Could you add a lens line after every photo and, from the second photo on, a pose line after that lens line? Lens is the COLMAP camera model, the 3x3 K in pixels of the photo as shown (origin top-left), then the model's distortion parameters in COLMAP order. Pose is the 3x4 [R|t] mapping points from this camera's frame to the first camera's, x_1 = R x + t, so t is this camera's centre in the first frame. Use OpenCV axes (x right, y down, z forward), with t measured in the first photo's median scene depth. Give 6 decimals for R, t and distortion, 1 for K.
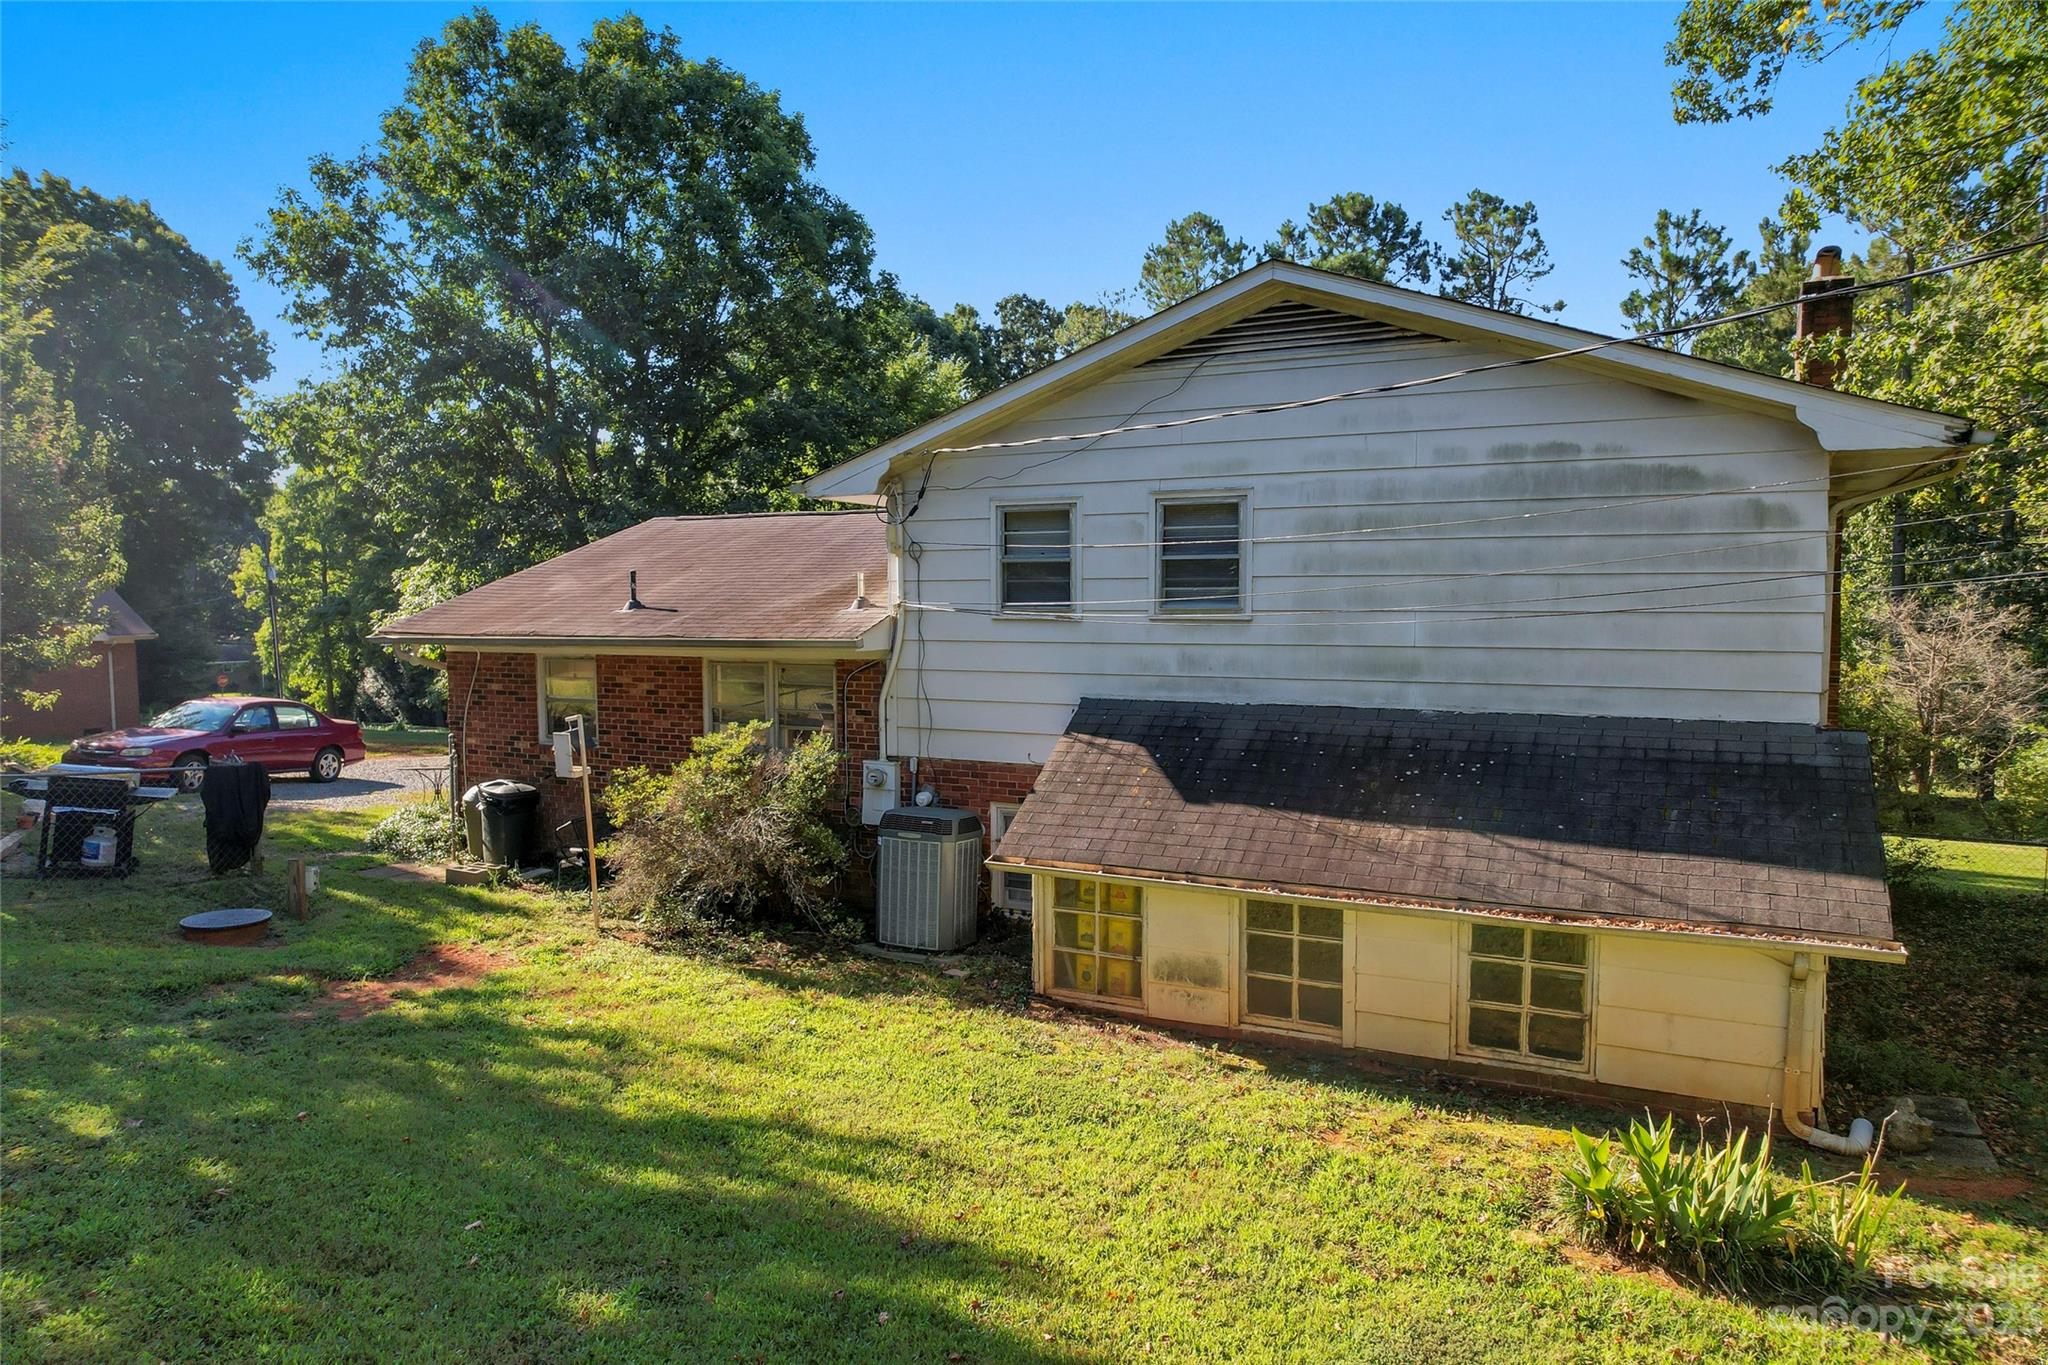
lens RADIAL K [[1303.7, 0, 1027.2], [0, 1303.7, 707.2], [0, 0, 1]] dist [-0.062900, 0.035813]
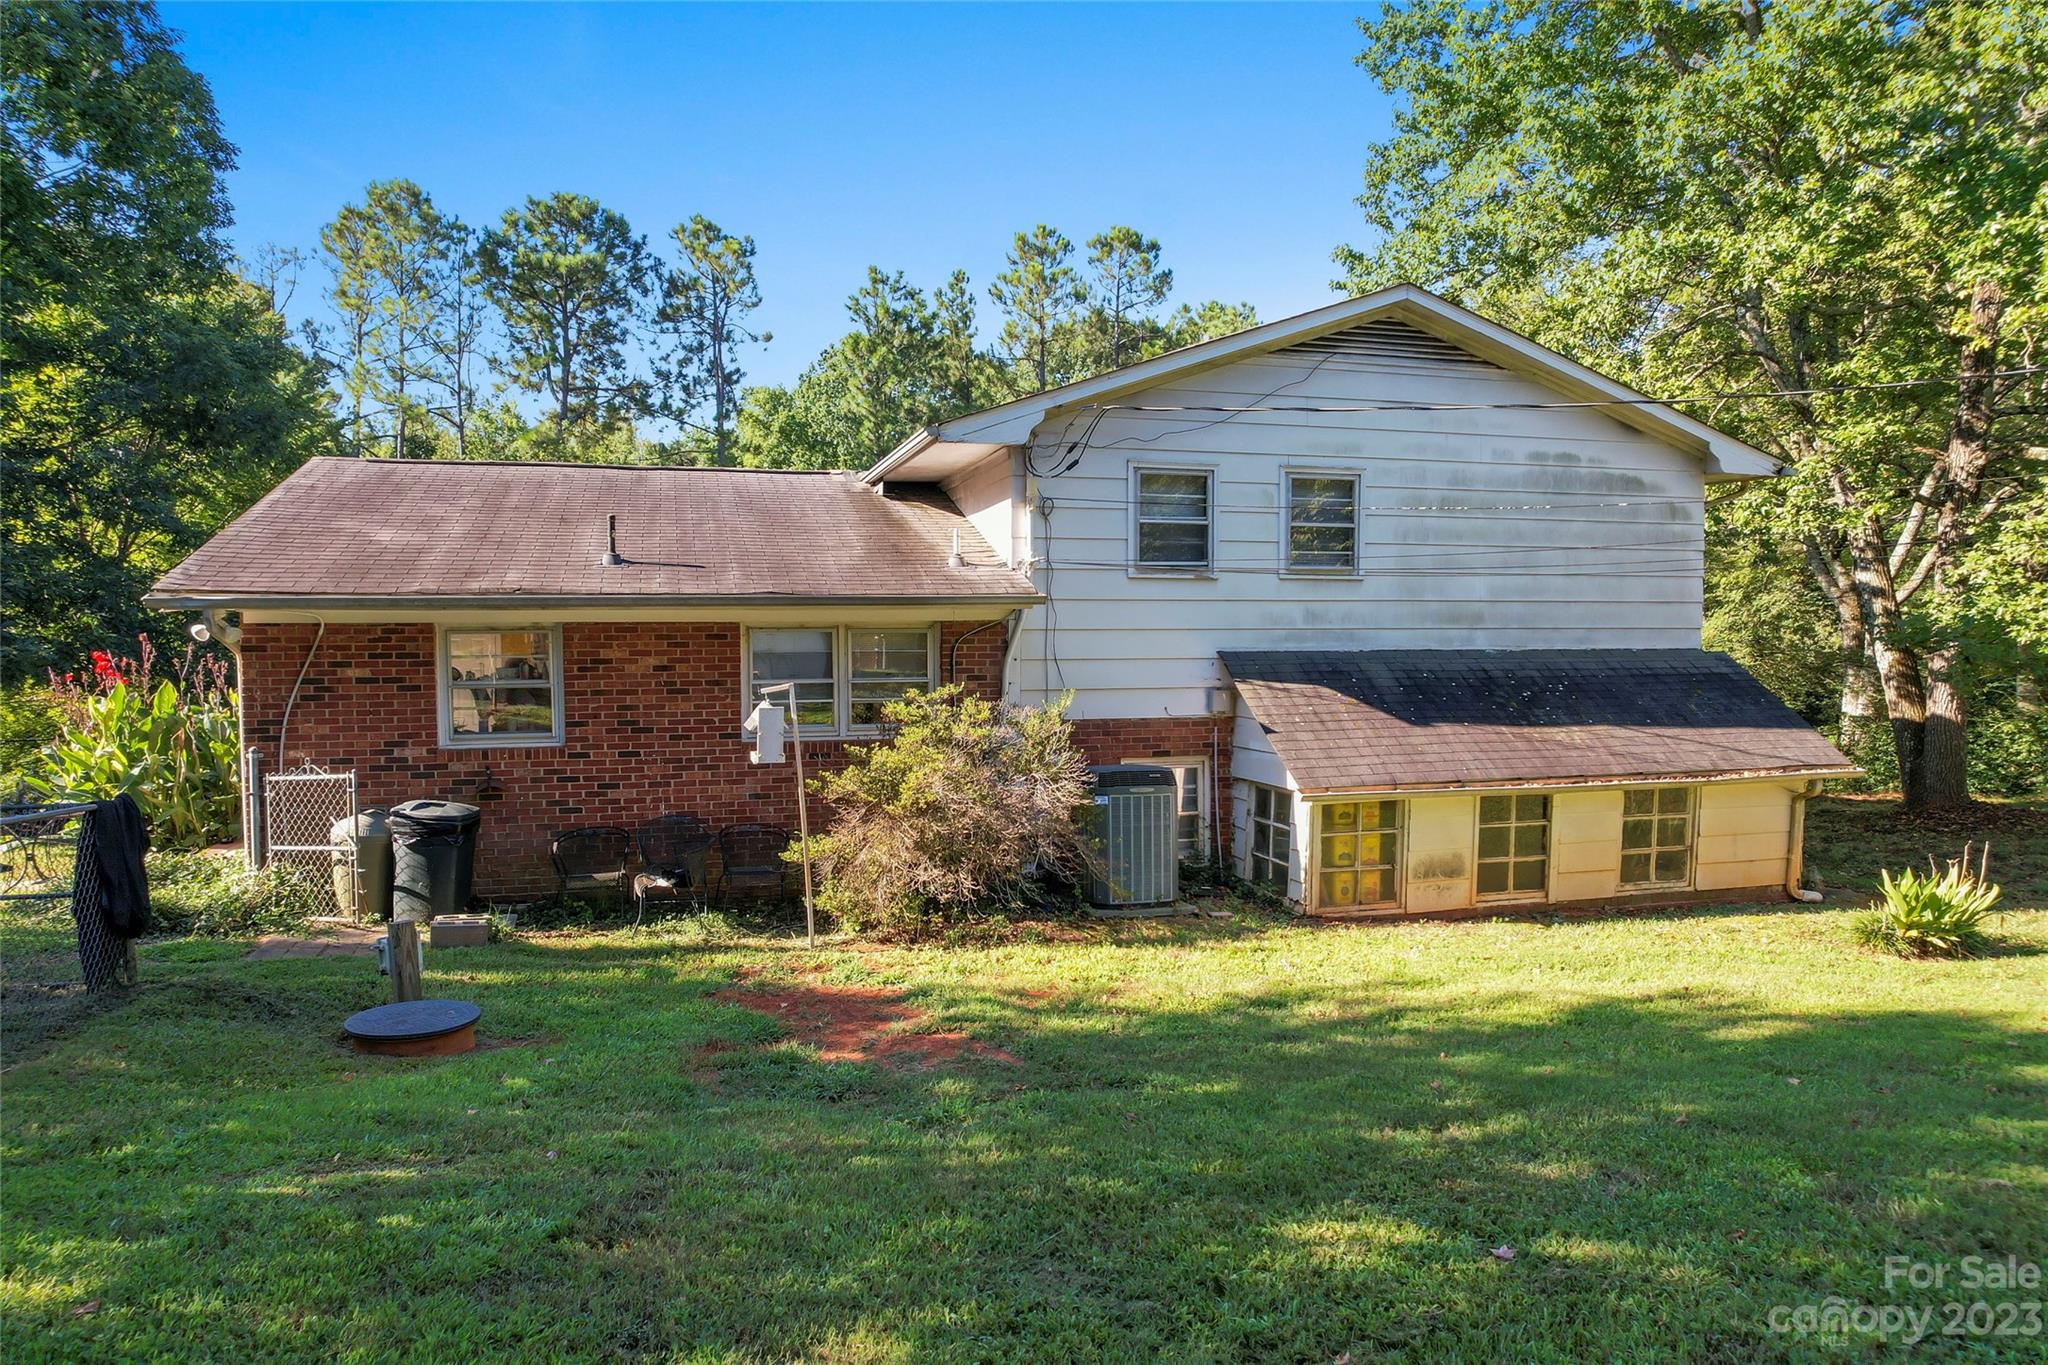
lens RADIAL K [[1303.7, 0, 1027.2], [0, 1303.7, 707.2], [0, 0, 1]] dist [-0.062900, 0.035813]
pose [[0.733068, -0.041968, 0.678860, -0.888185], [0.055135, 0.998476, 0.002189, 0.030550], [-0.677917, 0.035824, 0.734265, 0.351803]]
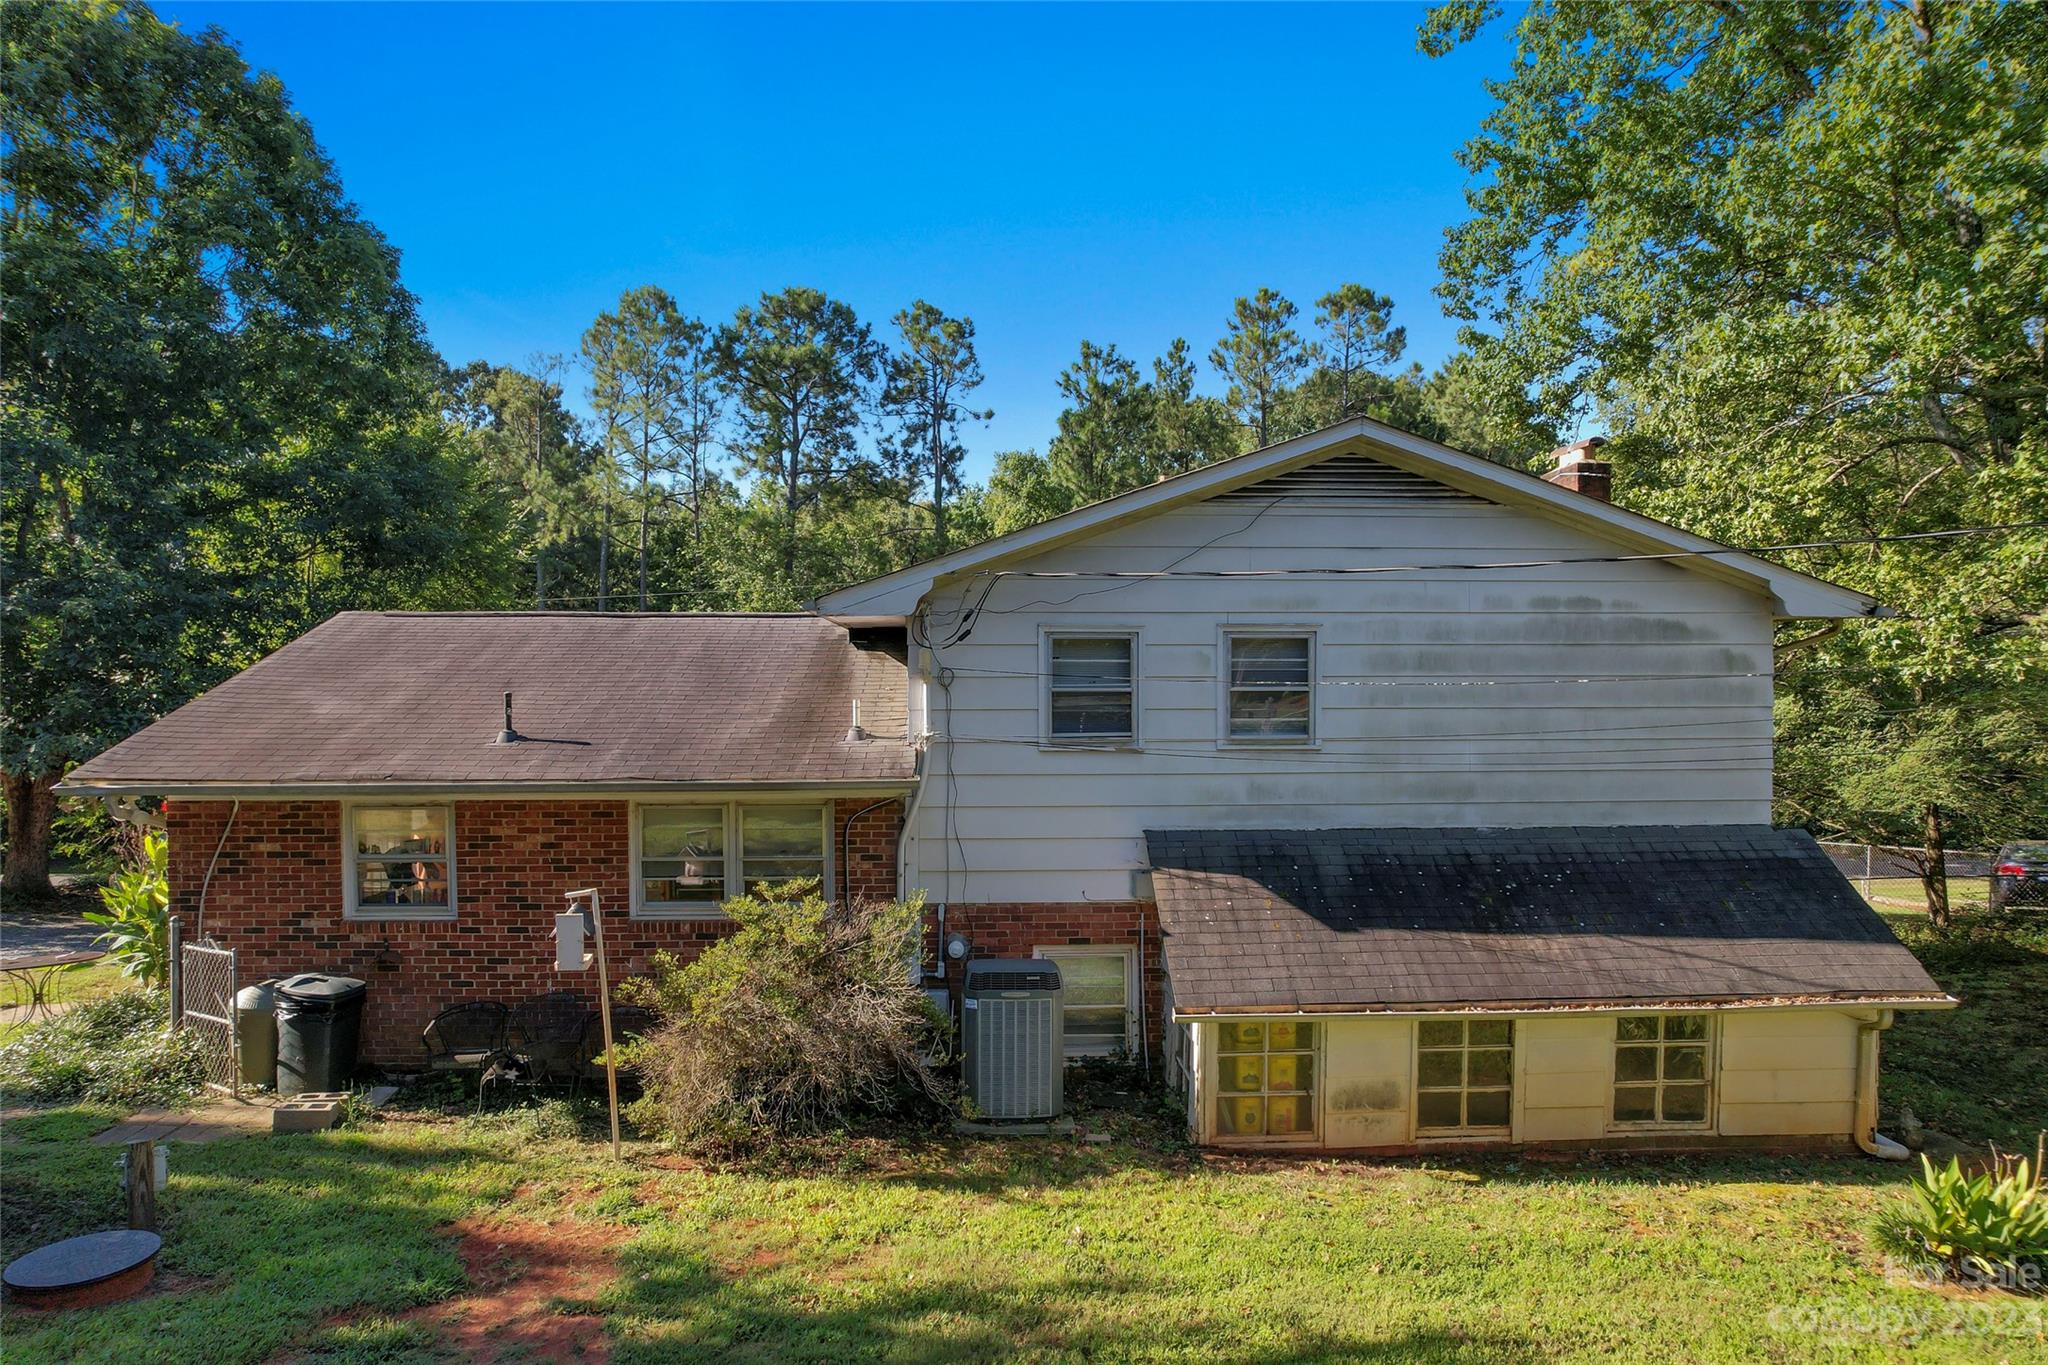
lens RADIAL K [[1303.7, 0, 1027.2], [0, 1303.7, 707.2], [0, 0, 1]] dist [-0.062900, 0.035813]
pose [[0.866434, -0.012477, 0.499136, -0.574038], [0.040176, 0.998188, -0.044789, -0.065391], [-0.497673, 0.058860, 0.865366, 0.212782]]
